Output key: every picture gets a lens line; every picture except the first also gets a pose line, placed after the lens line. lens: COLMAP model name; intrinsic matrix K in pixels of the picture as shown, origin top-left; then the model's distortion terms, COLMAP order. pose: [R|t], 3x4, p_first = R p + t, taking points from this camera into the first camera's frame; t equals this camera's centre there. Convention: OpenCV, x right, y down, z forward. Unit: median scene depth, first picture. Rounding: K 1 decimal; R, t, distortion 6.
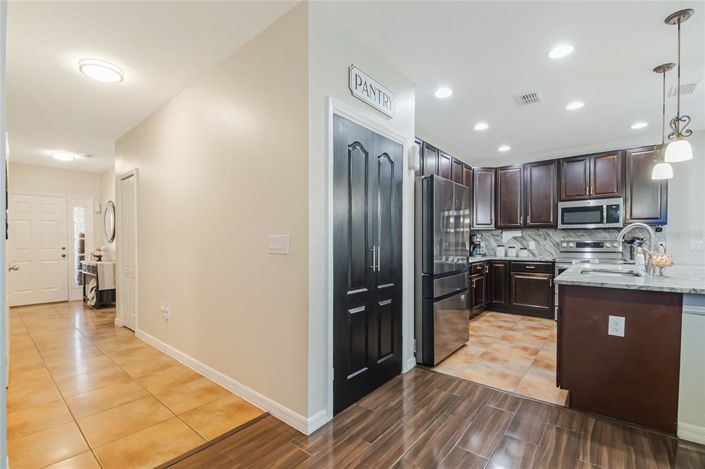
lens RADIAL K [[307.6, 0, 356.0], [0, 307.6, 245.3], [0, 0, 1]] dist [0.014914, -0.017902]
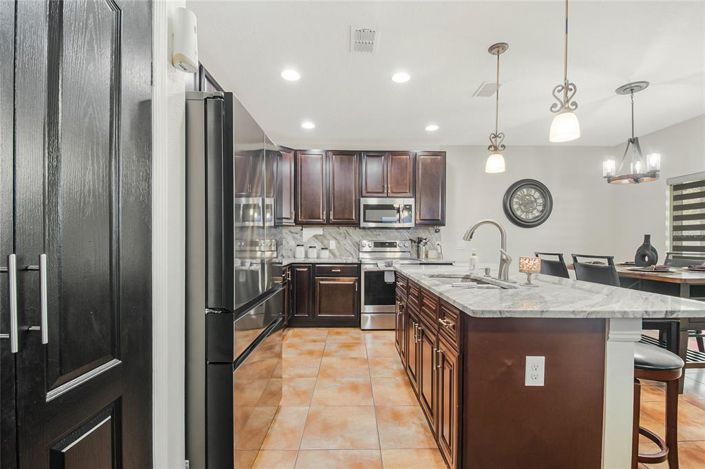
lens RADIAL K [[307.6, 0, 356.0], [0, 307.6, 245.3], [0, 0, 1]] dist [0.014914, -0.017902]
pose [[0.763683, -0.001817, 0.645589, 0.056684], [-0.001392, 0.999989, 0.004461, -0.003003], [-0.645590, -0.004305, 0.763672, 0.313950]]
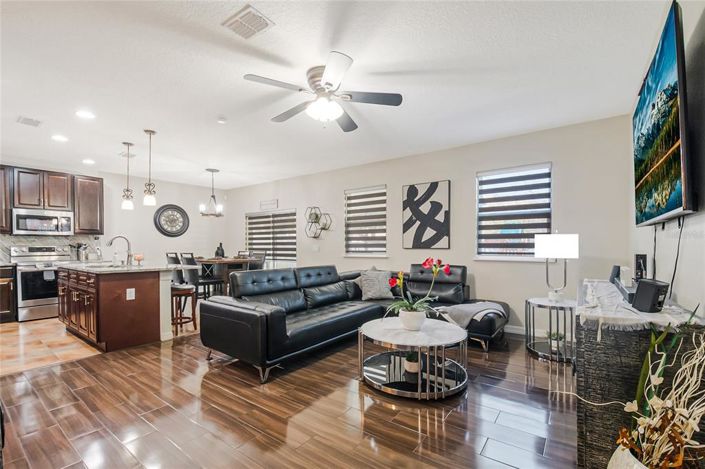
lens RADIAL K [[311.8, 0, 353.3], [0, 311.8, 250.4], [0, 0, 1]] dist [0.015359, -0.018718]
pose [[-0.049316, -0.009989, 0.998733, -0.434379], [0.011854, 0.999874, 0.010585, 0.003155], [-0.998713, 0.012361, -0.049191, -0.083690]]
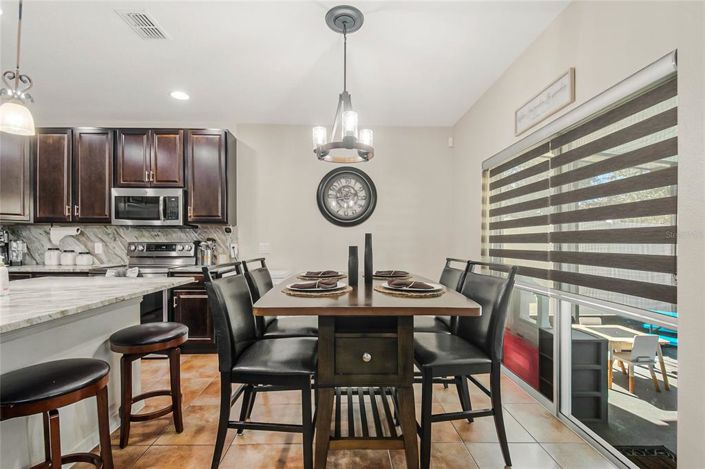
lens RADIAL K [[307.6, 0, 356.0], [0, 307.6, 245.3], [0, 0, 1]] dist [0.014914, -0.017902]
pose [[0.752214, 0.002296, 0.658915, 0.613670], [0.000163, 0.999993, -0.003670, -0.004382], [-0.658919, 0.002868, 0.752208, 0.092927]]
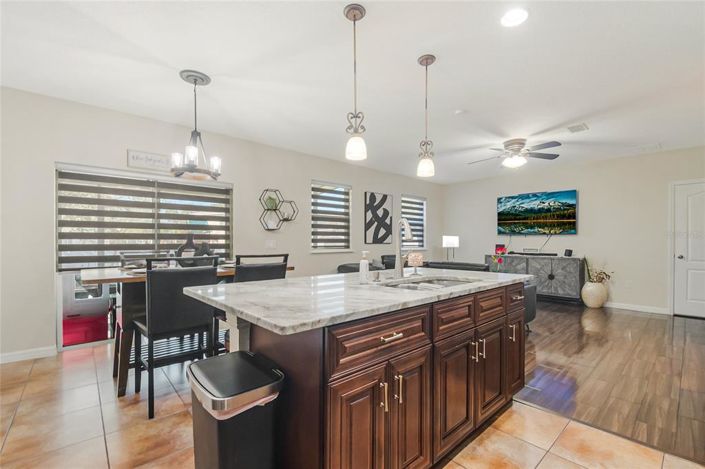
lens RADIAL K [[307.6, 0, 356.0], [0, 307.6, 245.3], [0, 0, 1]] dist [0.014914, -0.017902]
pose [[-0.989405, 0.000766, 0.145180, 0.487864], [0.003946, 0.999759, 0.021617, -0.010192], [-0.145129, 0.021960, -0.989169, 0.963293]]
